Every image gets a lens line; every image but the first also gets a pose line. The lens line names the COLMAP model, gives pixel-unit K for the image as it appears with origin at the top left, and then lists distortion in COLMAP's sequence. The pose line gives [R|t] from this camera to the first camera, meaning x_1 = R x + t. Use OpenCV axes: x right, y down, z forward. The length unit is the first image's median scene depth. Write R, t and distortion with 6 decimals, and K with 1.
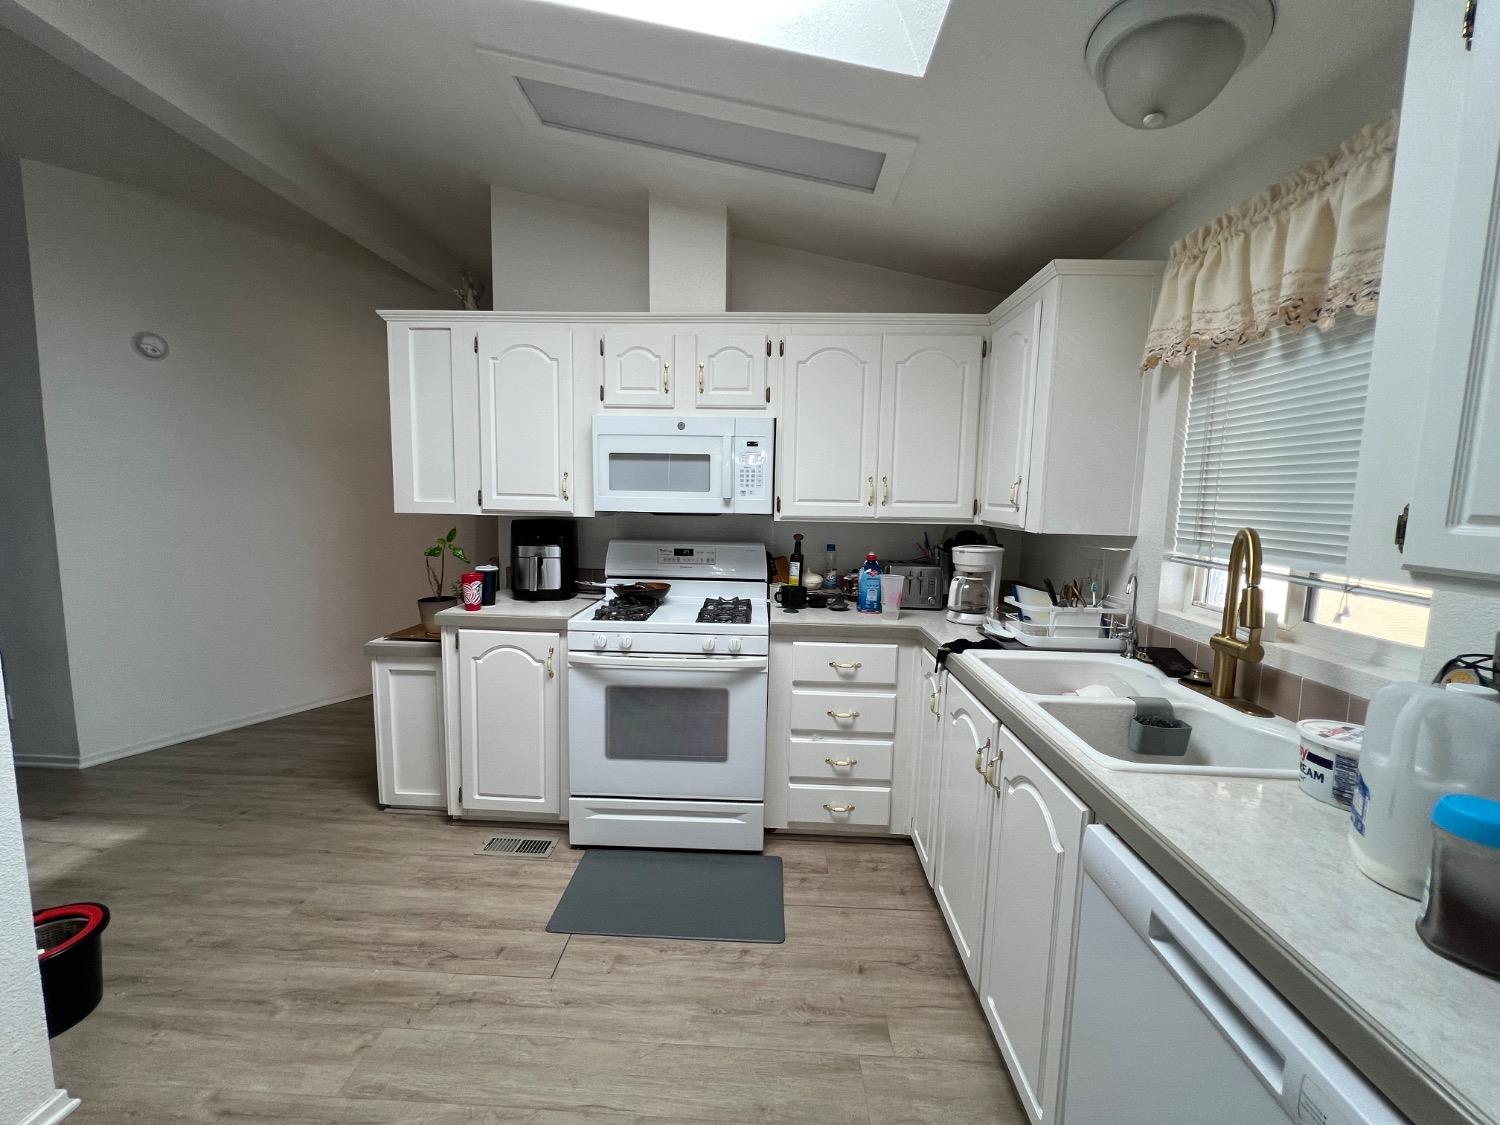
lens RADIAL K [[601.6, 0, 747.9], [0, 601.6, 560.3], [0, 0, 1]] dist [-0.000610, -0.000280]
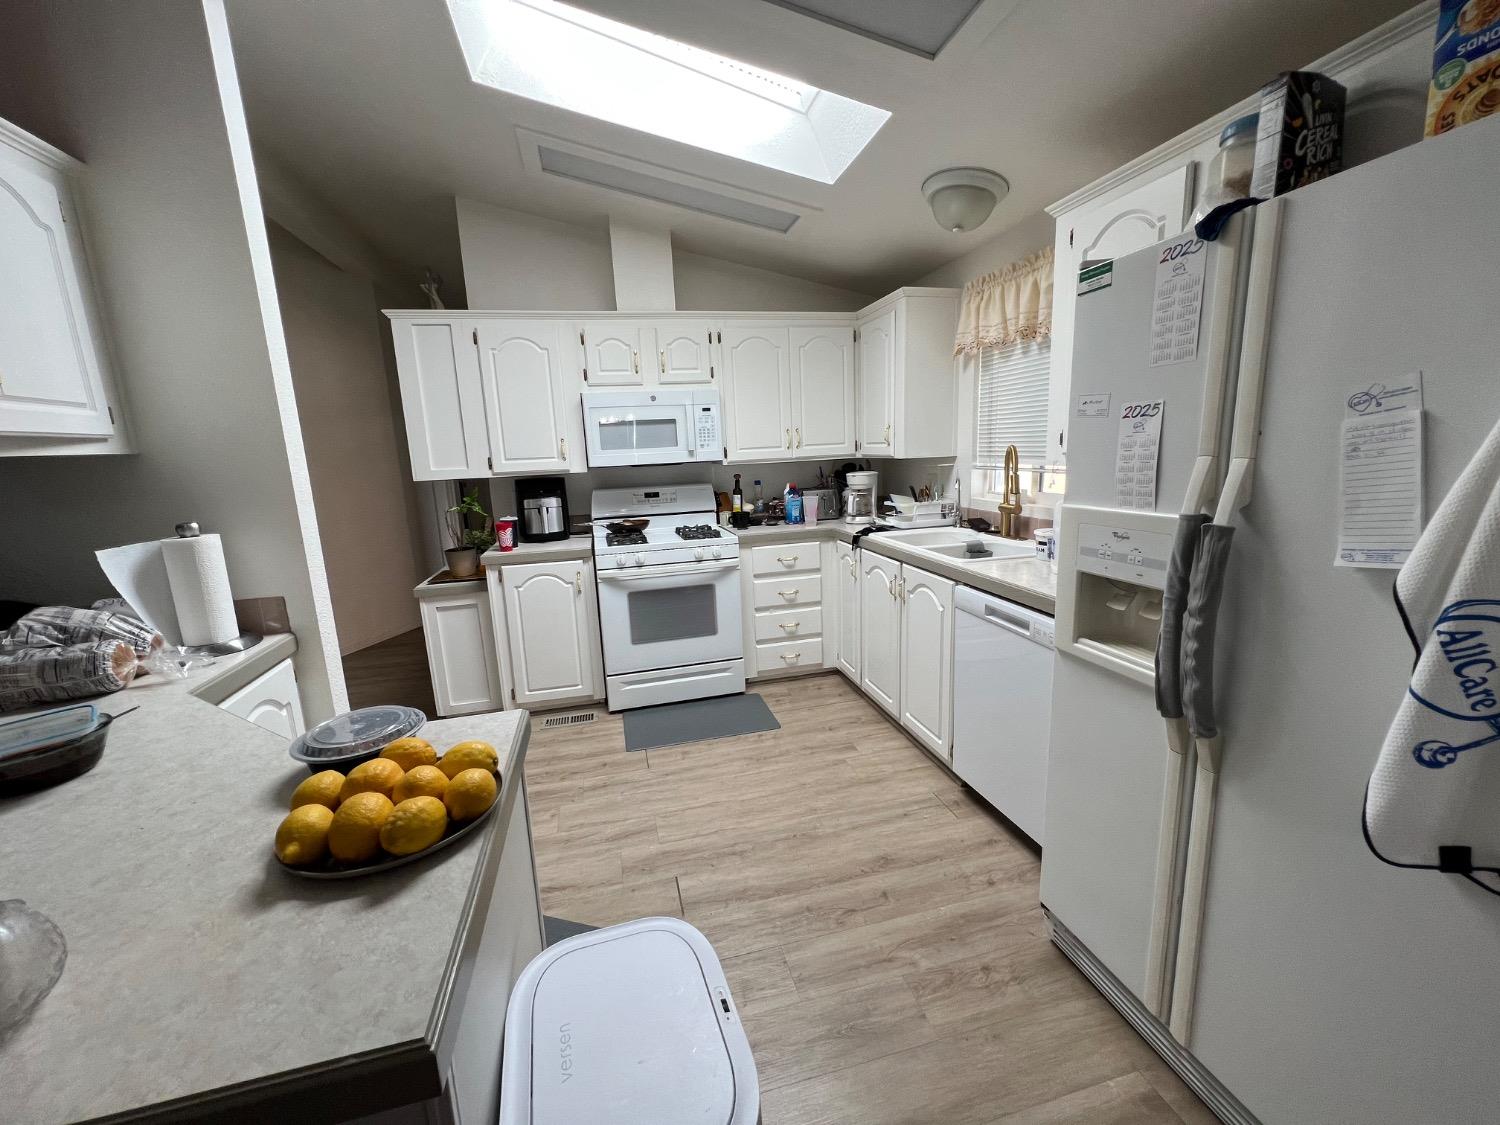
lens RADIAL K [[601.6, 0, 750.6], [0, 601.6, 559.3], [0, 0, 1]] dist [-0.000610, -0.000280]
pose [[0.958296, -0.112585, 0.262666, -0.314761], [0.092683, 0.991887, 0.087007, 0.038260], [-0.270331, -0.059033, 0.960956, -0.393655]]
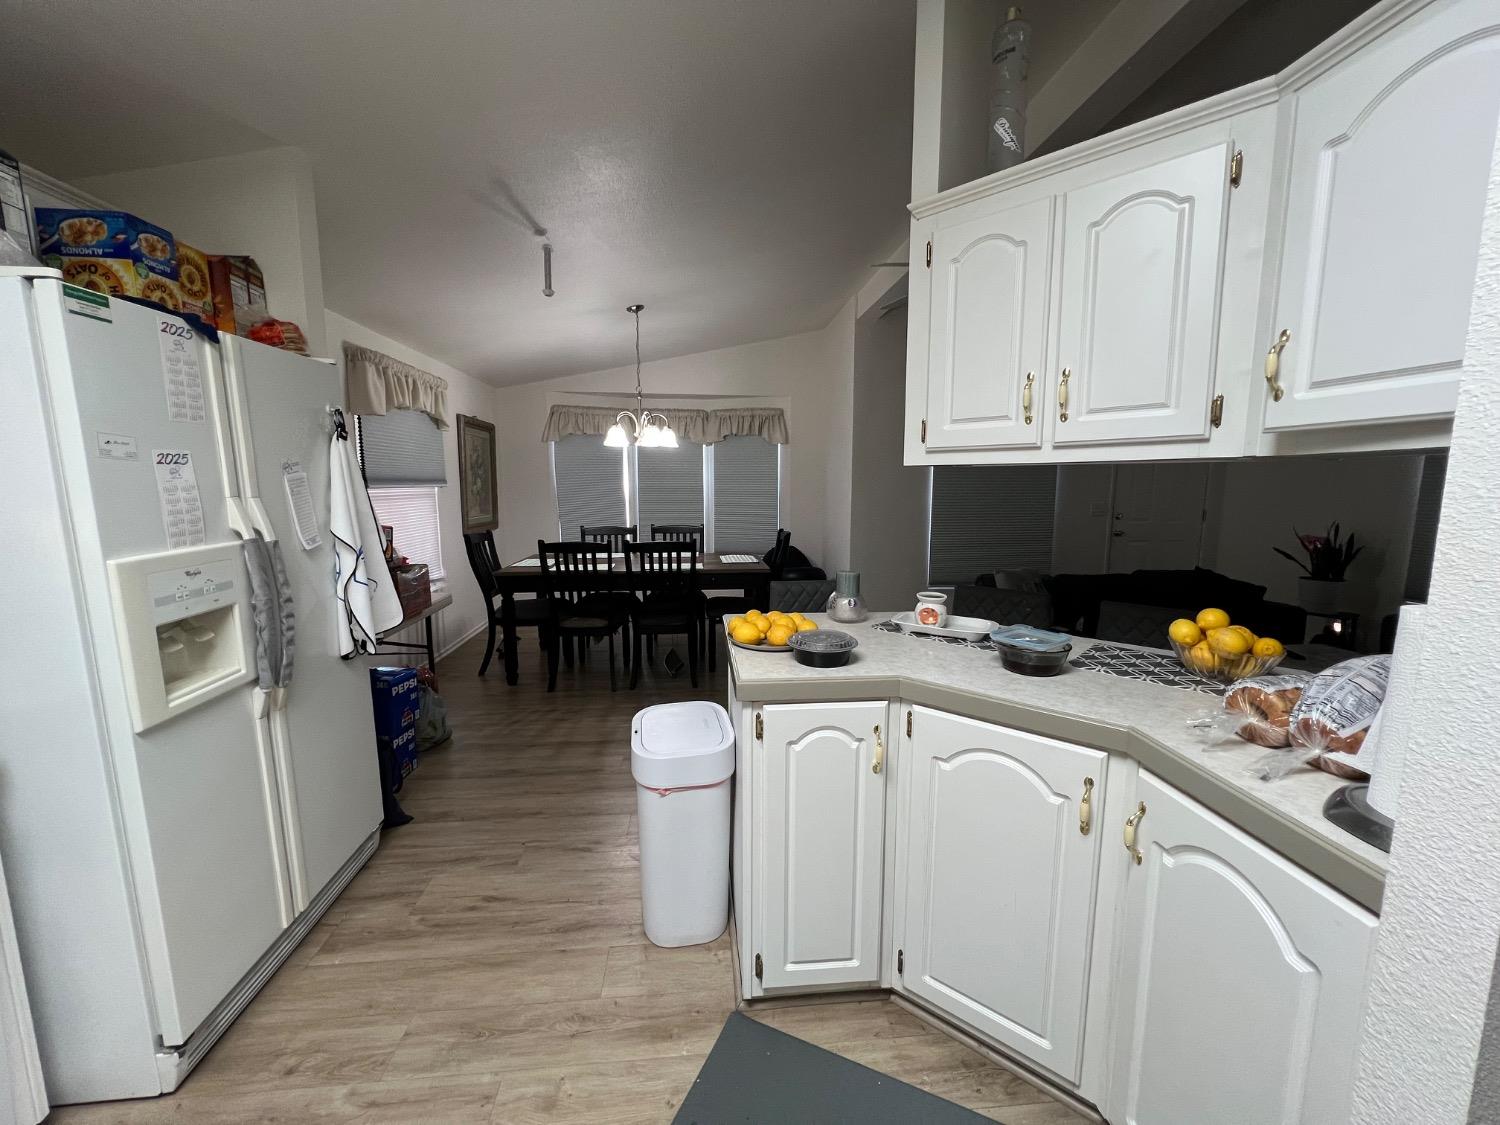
lens RADIAL K [[601.6, 0, 750.1], [0, 601.6, 562.7], [0, 0, 1]] dist [-0.000610, -0.000280]
pose [[-0.991201, -0.006227, -0.132222, -0.301306], [-0.038168, 0.969912, 0.240444, -0.162094], [0.126746, 0.243375, -0.961615, 1.481600]]
